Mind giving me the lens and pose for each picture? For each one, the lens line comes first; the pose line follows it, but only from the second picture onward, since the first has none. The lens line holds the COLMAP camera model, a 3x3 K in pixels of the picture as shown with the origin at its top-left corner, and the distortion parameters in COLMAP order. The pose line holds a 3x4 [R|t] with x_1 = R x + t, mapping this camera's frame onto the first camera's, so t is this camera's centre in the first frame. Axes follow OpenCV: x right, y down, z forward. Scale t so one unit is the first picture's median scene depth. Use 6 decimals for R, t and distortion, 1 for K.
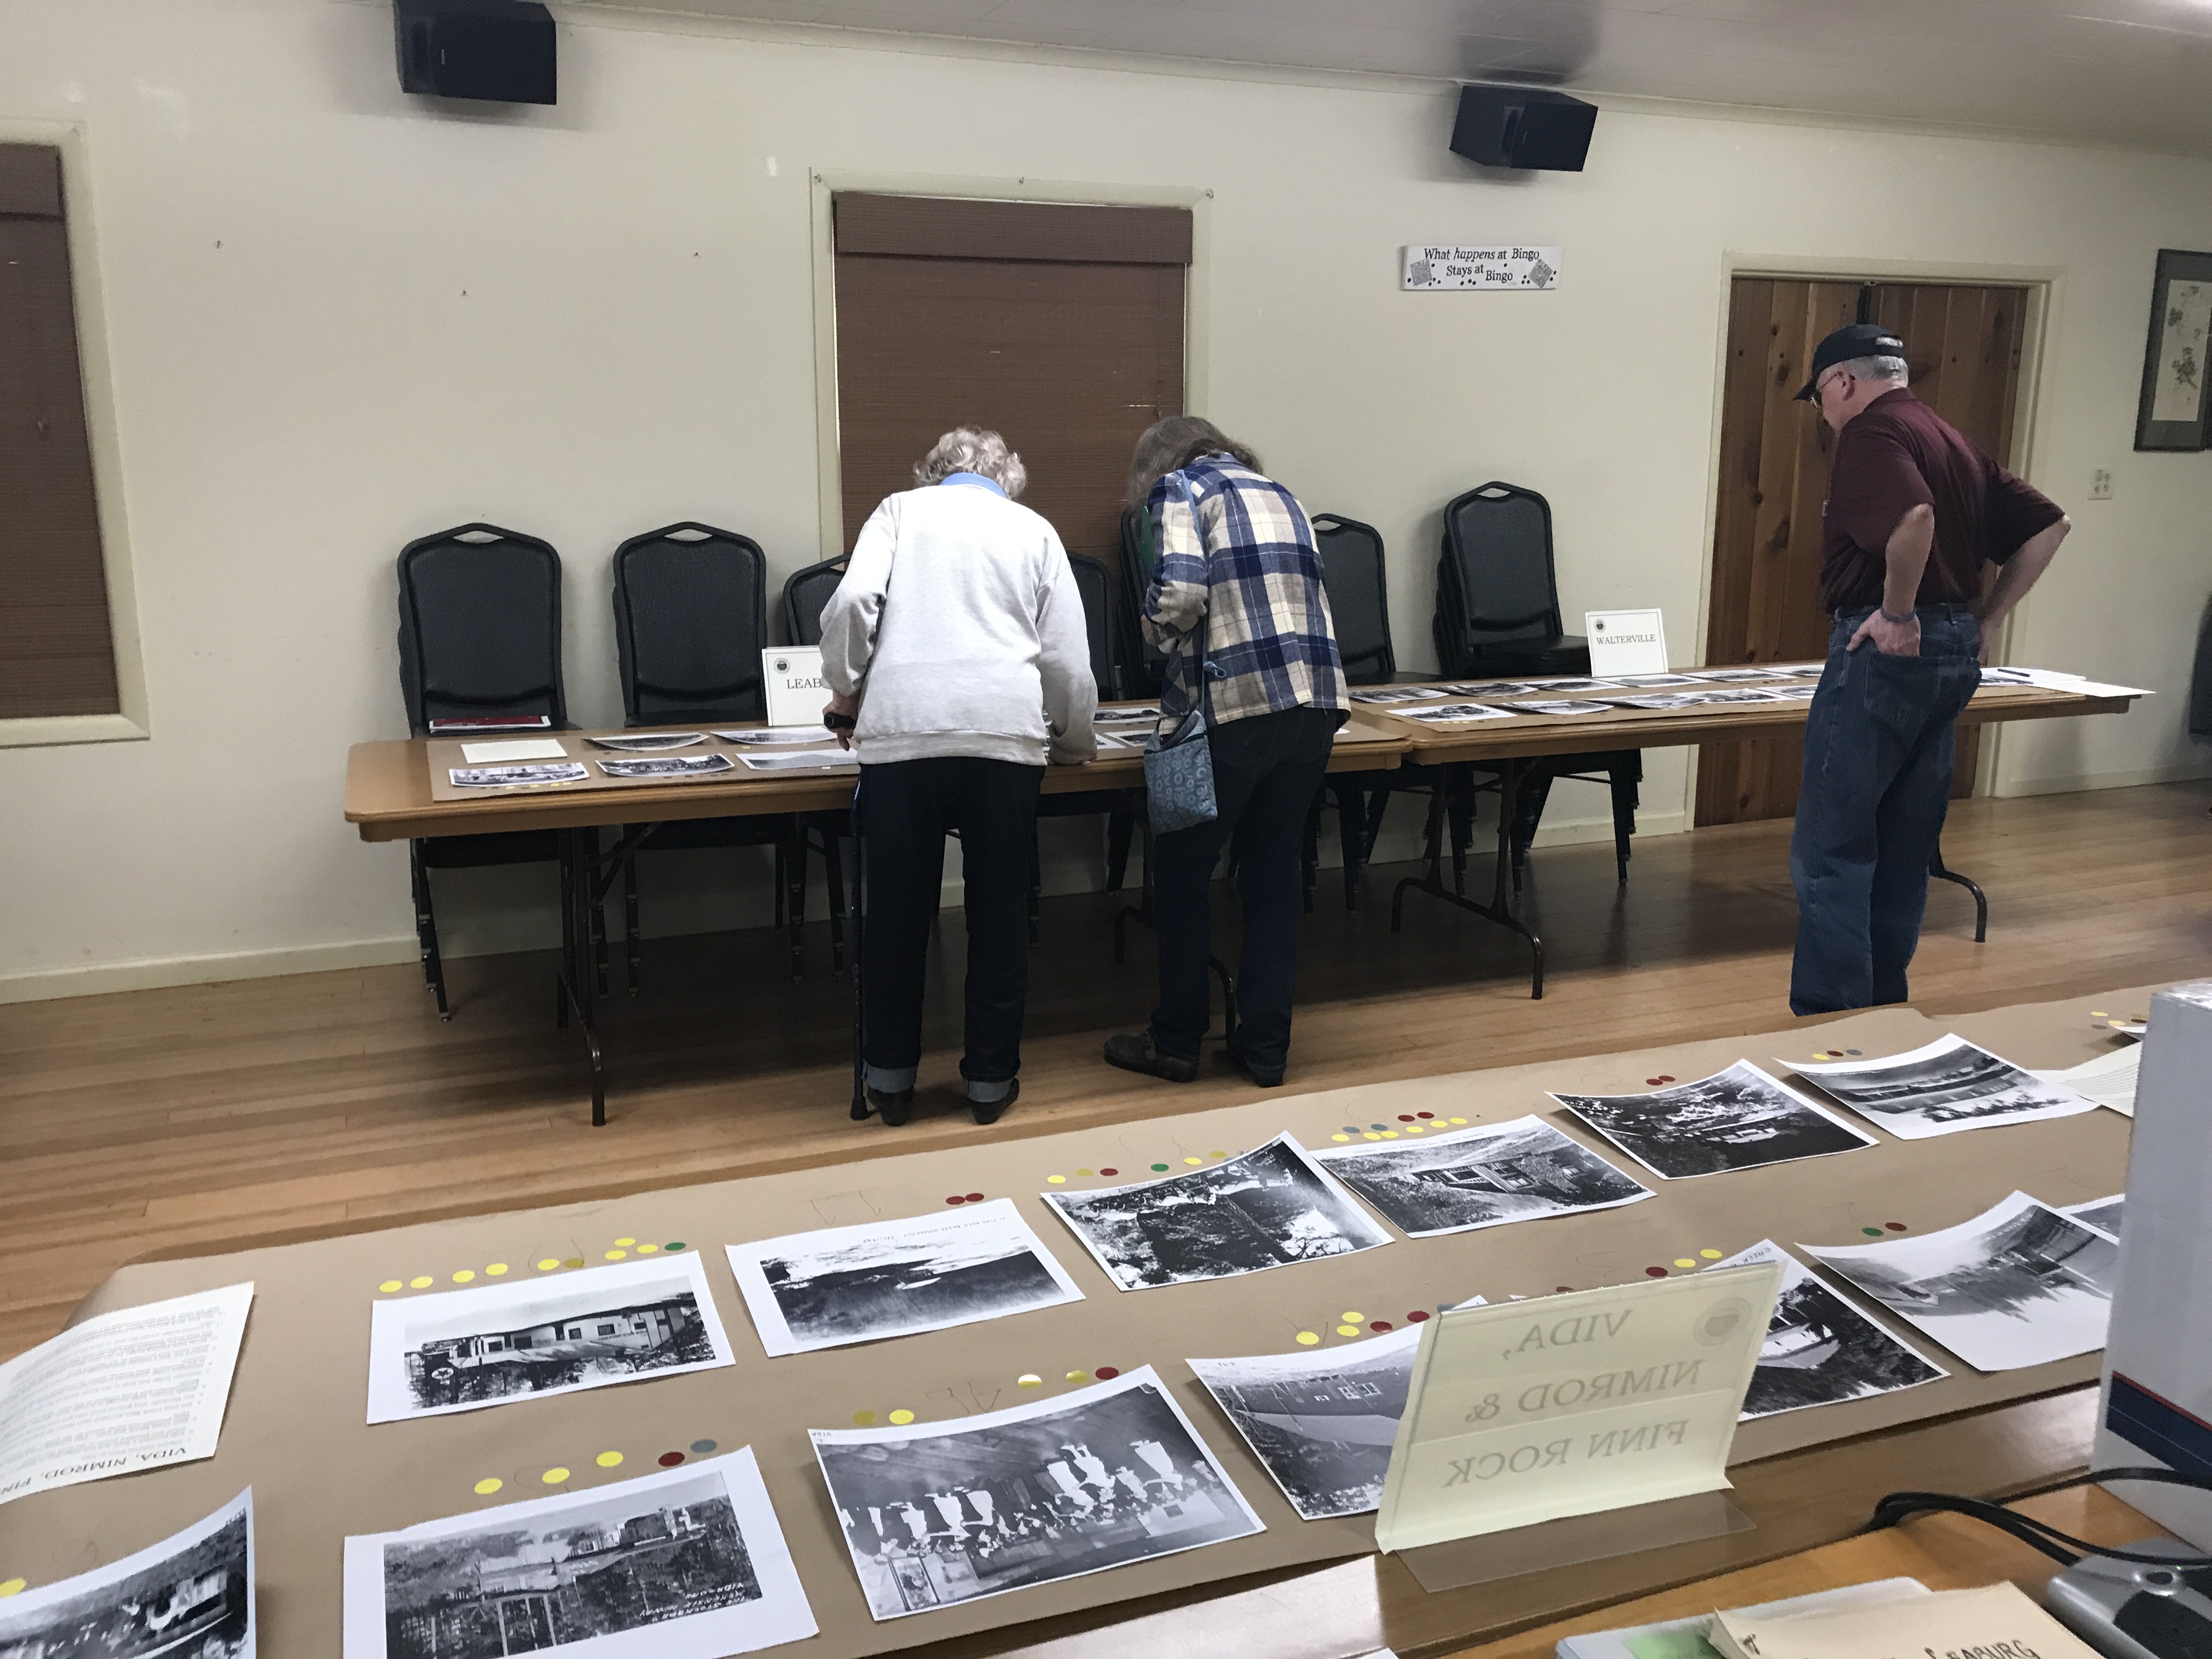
lens RADIAL K [[1814.1, 0, 1110.3], [0, 1814.1, 793.4], [0, 0, 1]] dist [0.040339, -0.003523]
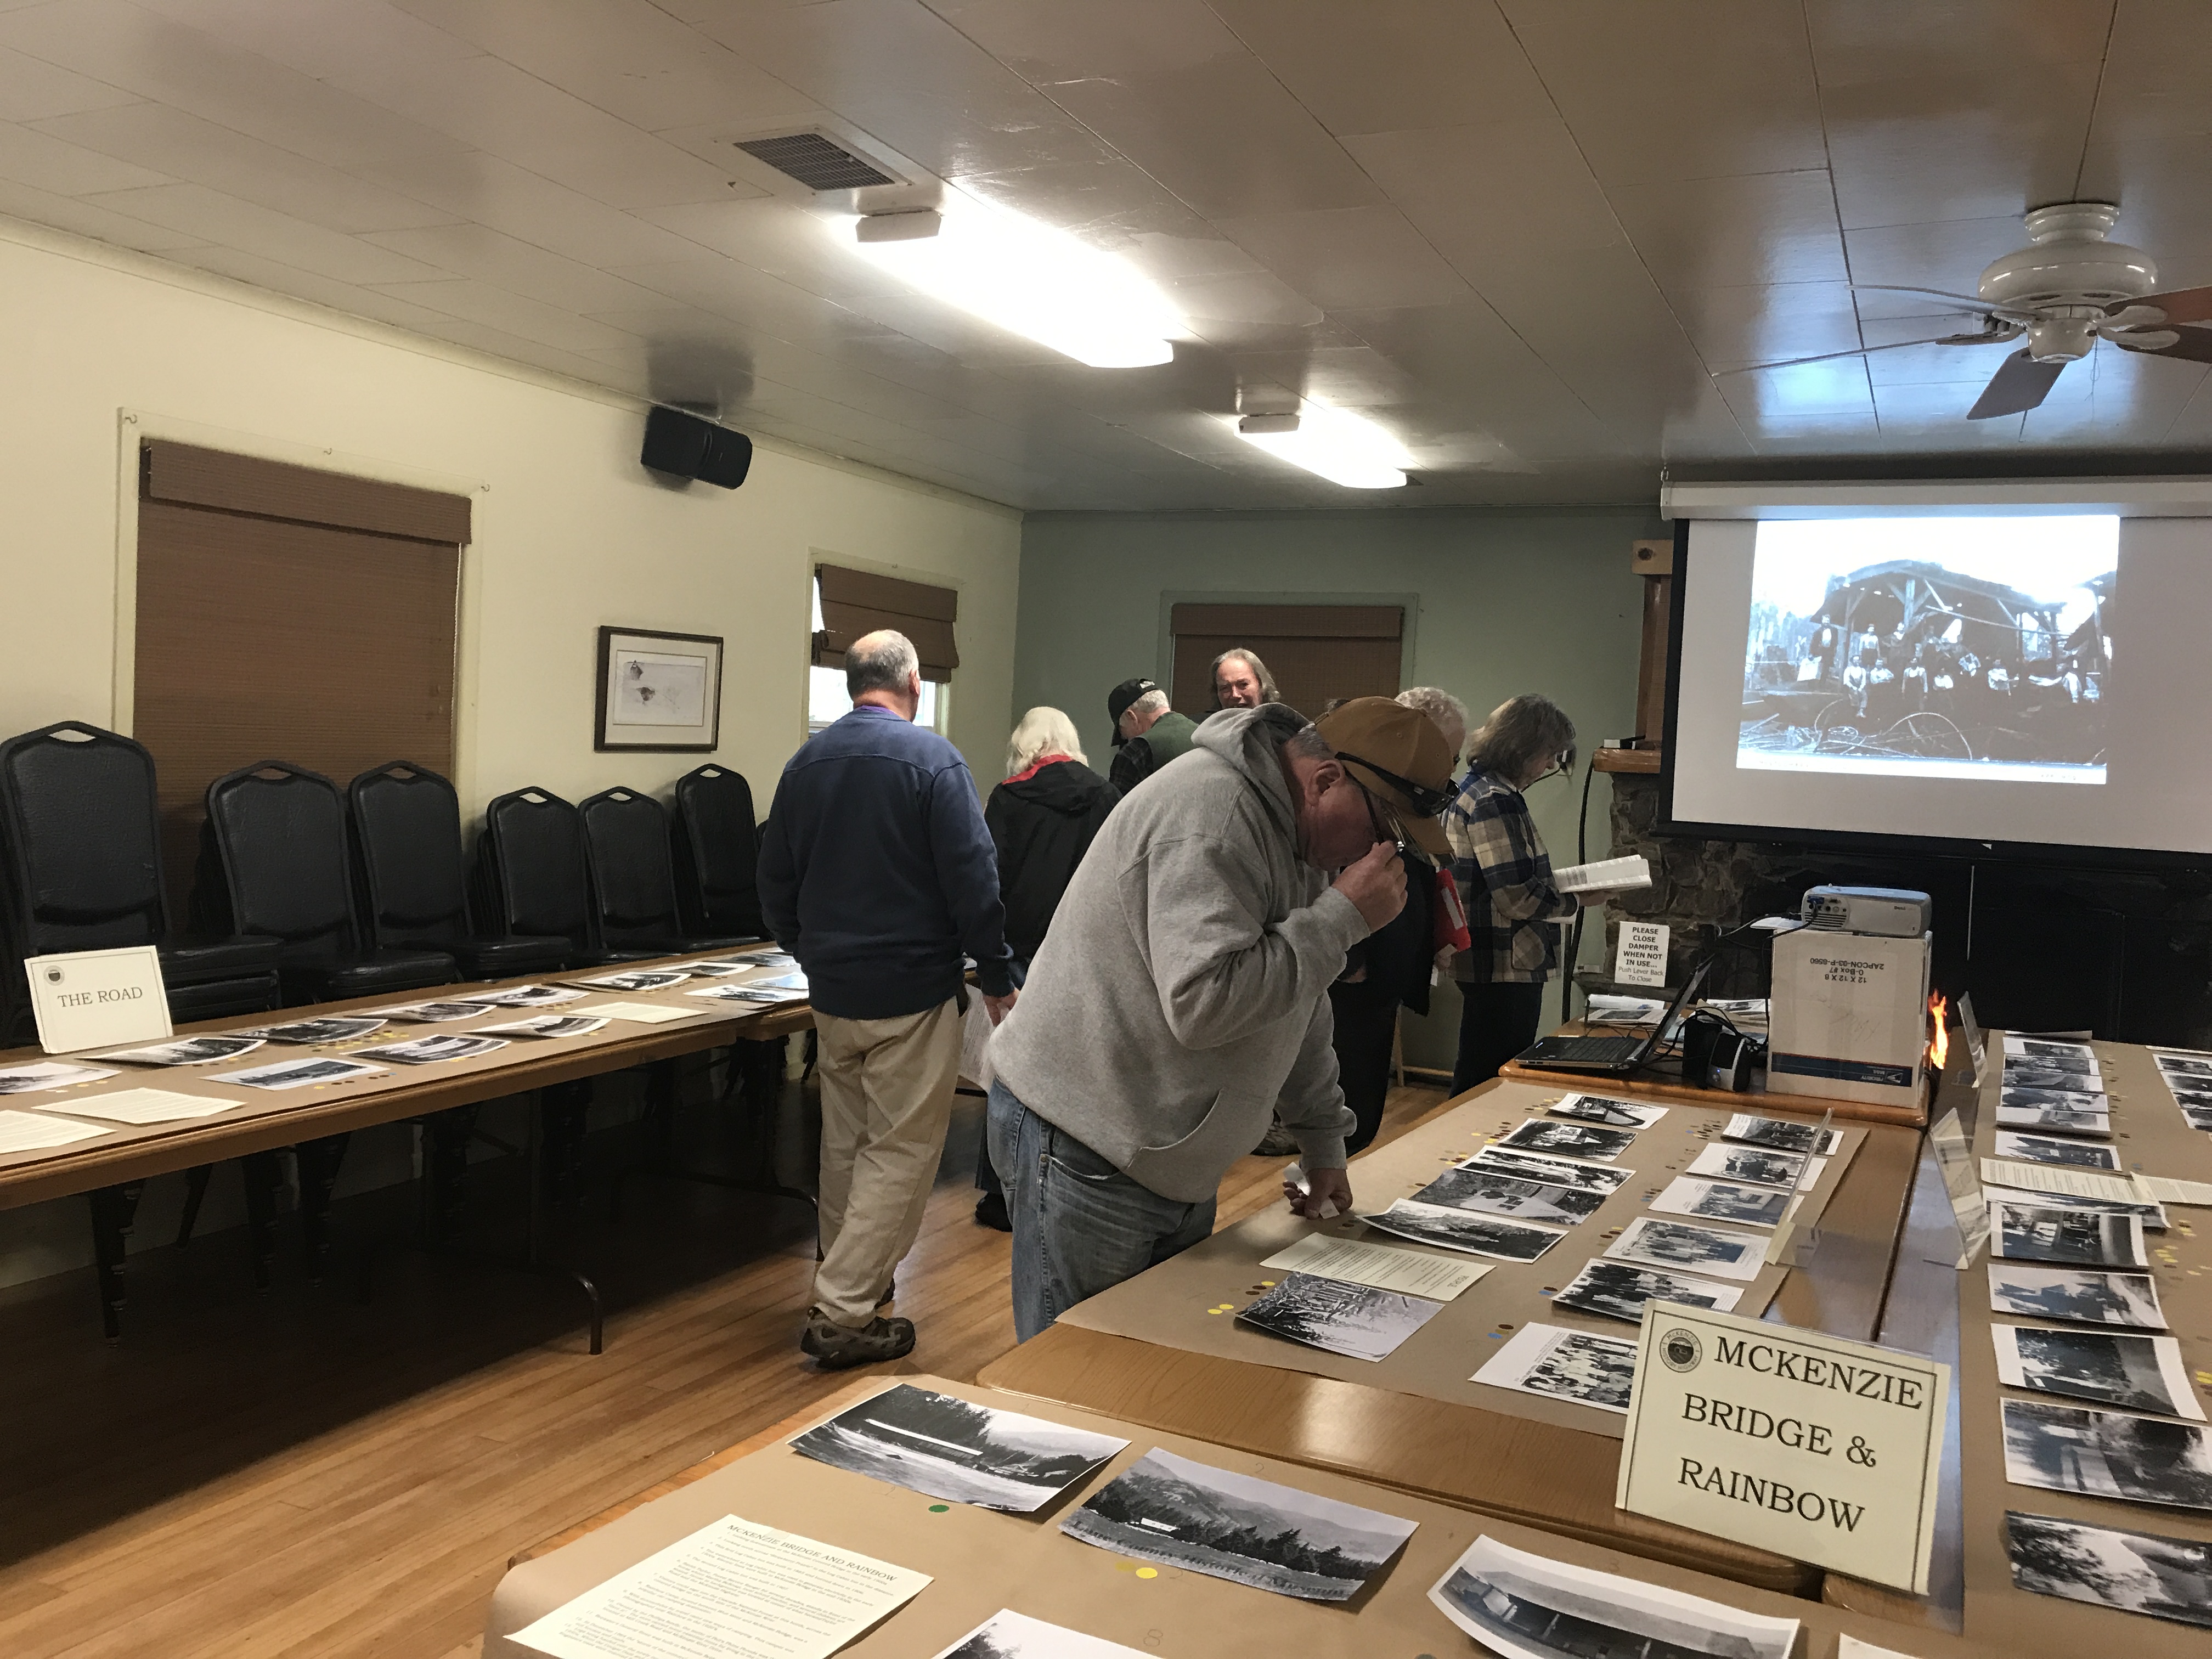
lens RADIAL K [[1814.1, 0, 1110.3], [0, 1814.1, 793.4], [0, 0, 1]] dist [0.040339, -0.003523]
pose [[0.751089, -0.008492, 0.660146, -0.352650], [0.106685, 0.988337, -0.108668, -0.009342], [-0.651524, 0.152047, 0.743235, 0.046234]]
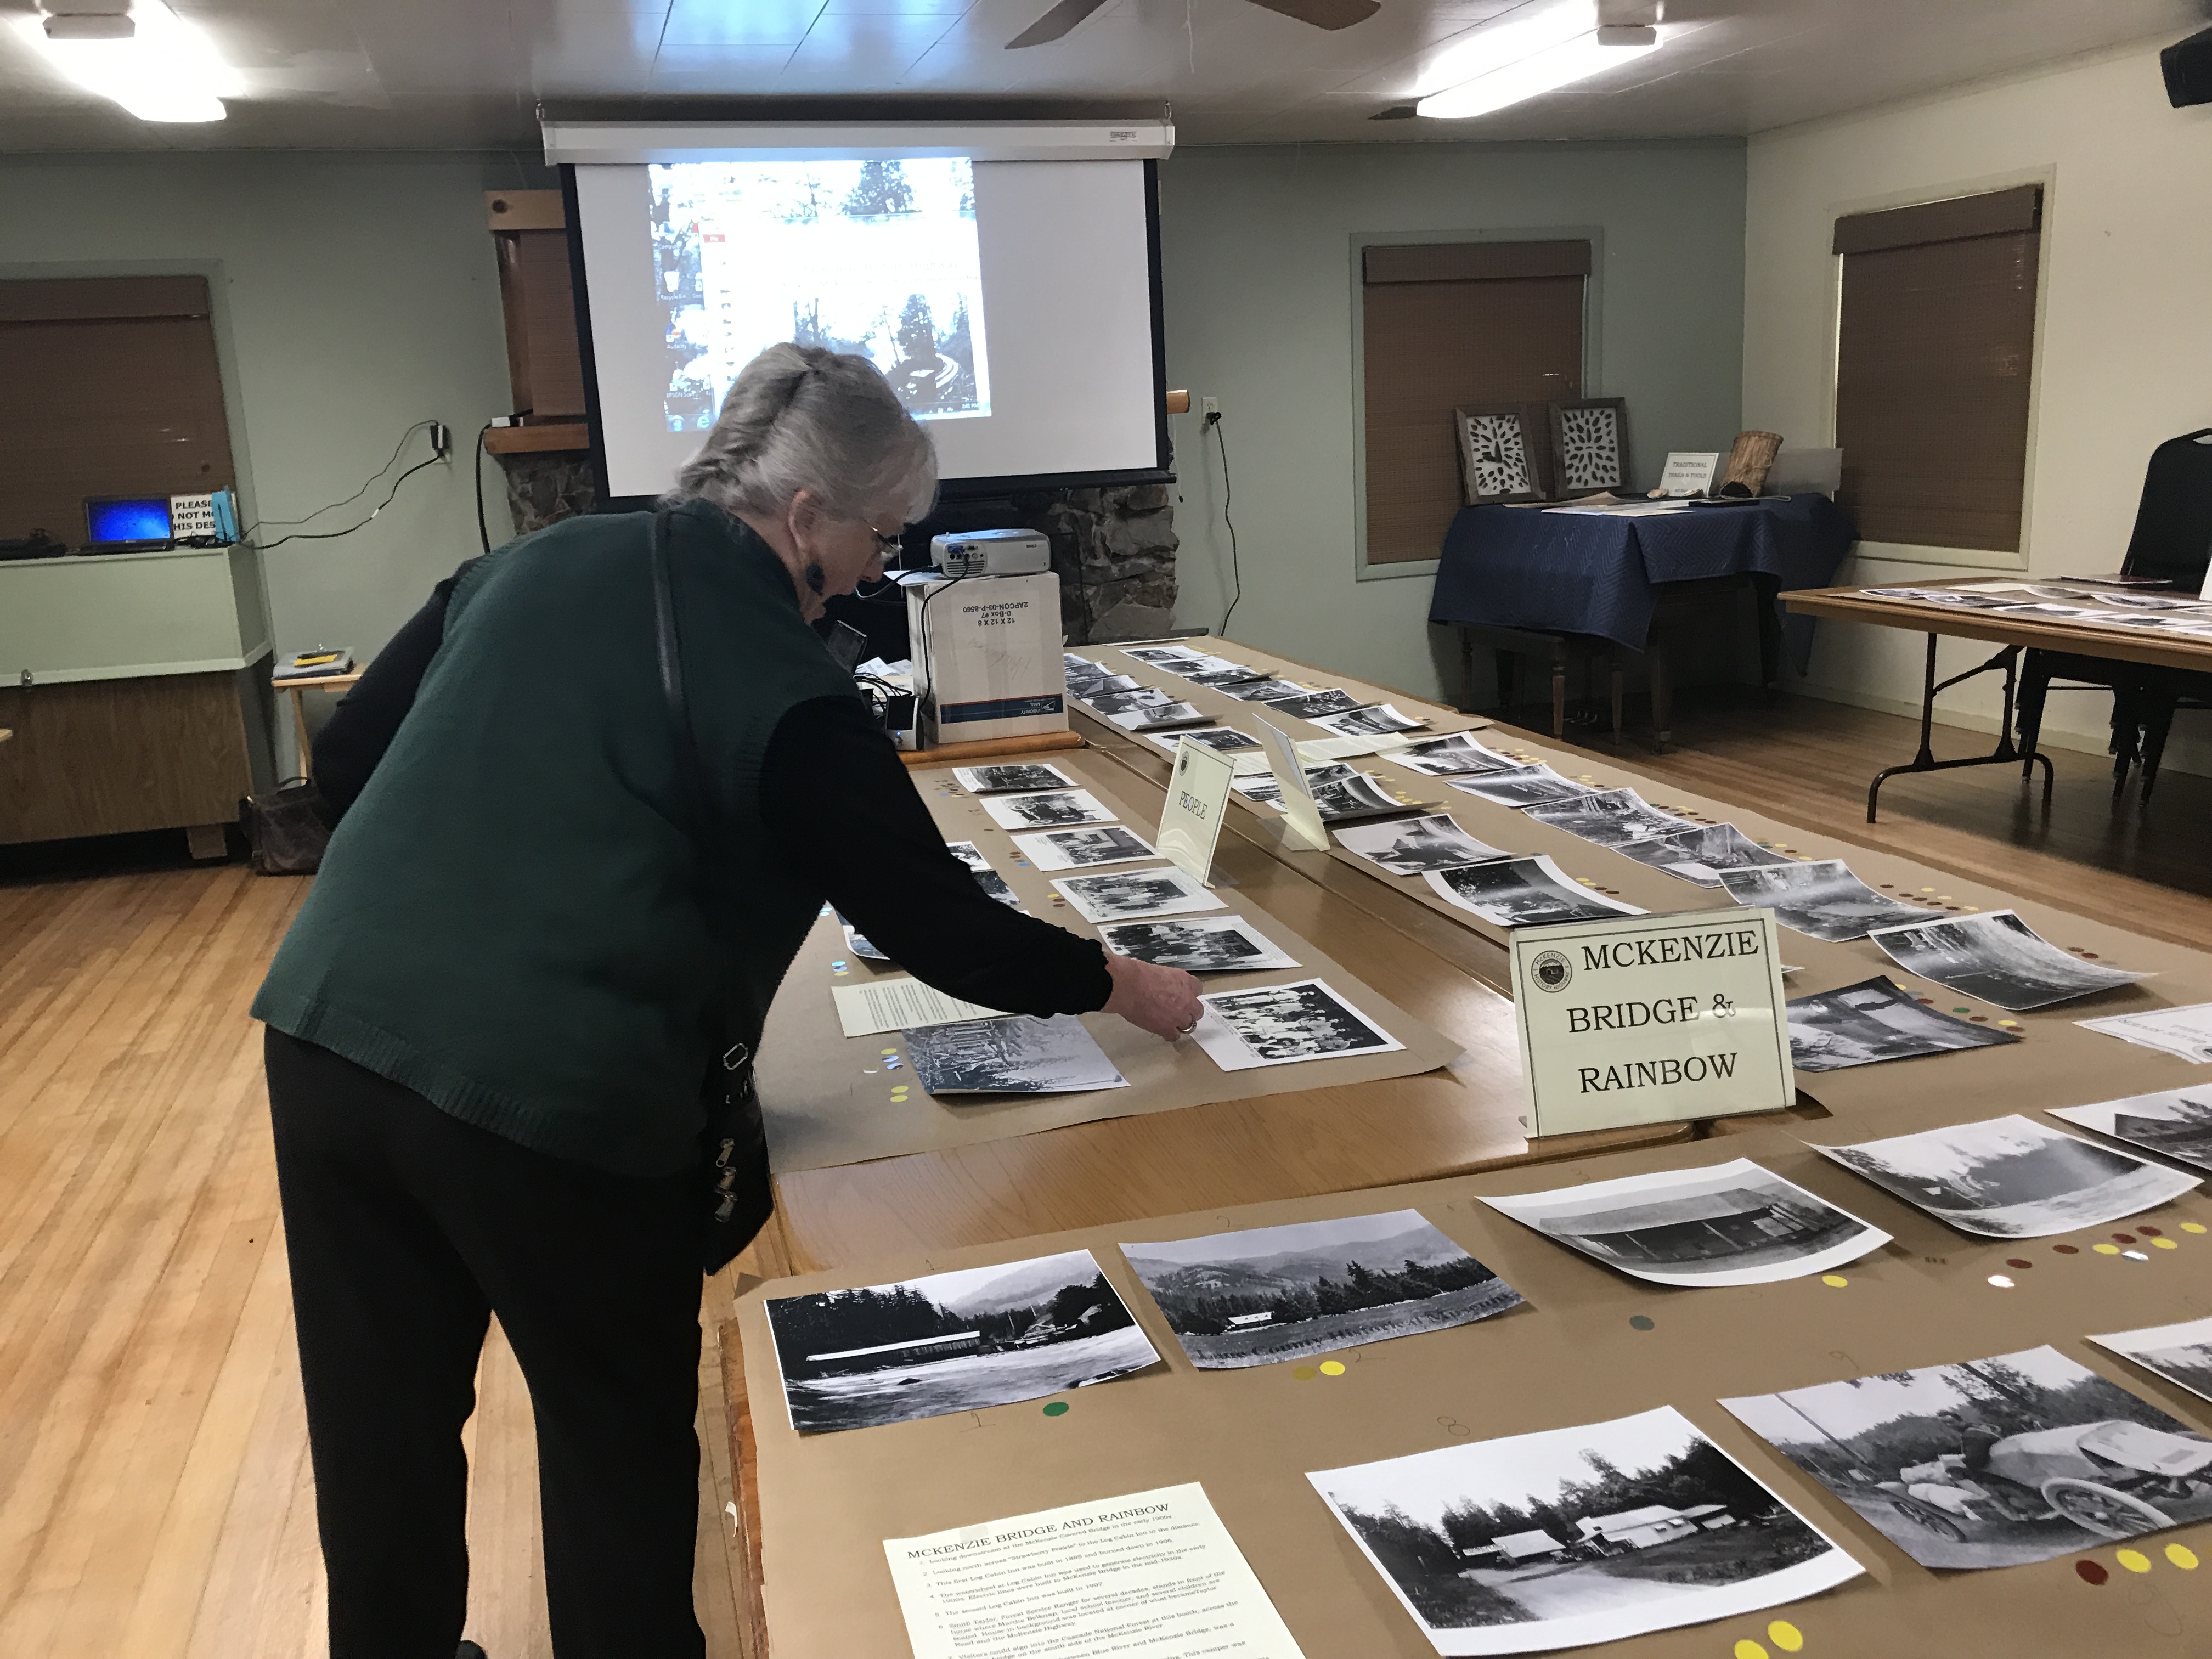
lens RADIAL K [[1766.8, 0, 1106.0], [0, 1766.8, 829.5], [0, 0, 1]] dist [0.137891, -0.174764]
pose [[0.140383, -0.255165, 0.956652, -0.384313], [0.255053, 0.942931, 0.214078, -0.050794], [-0.956682, 0.213944, 0.197452, 0.233232]]
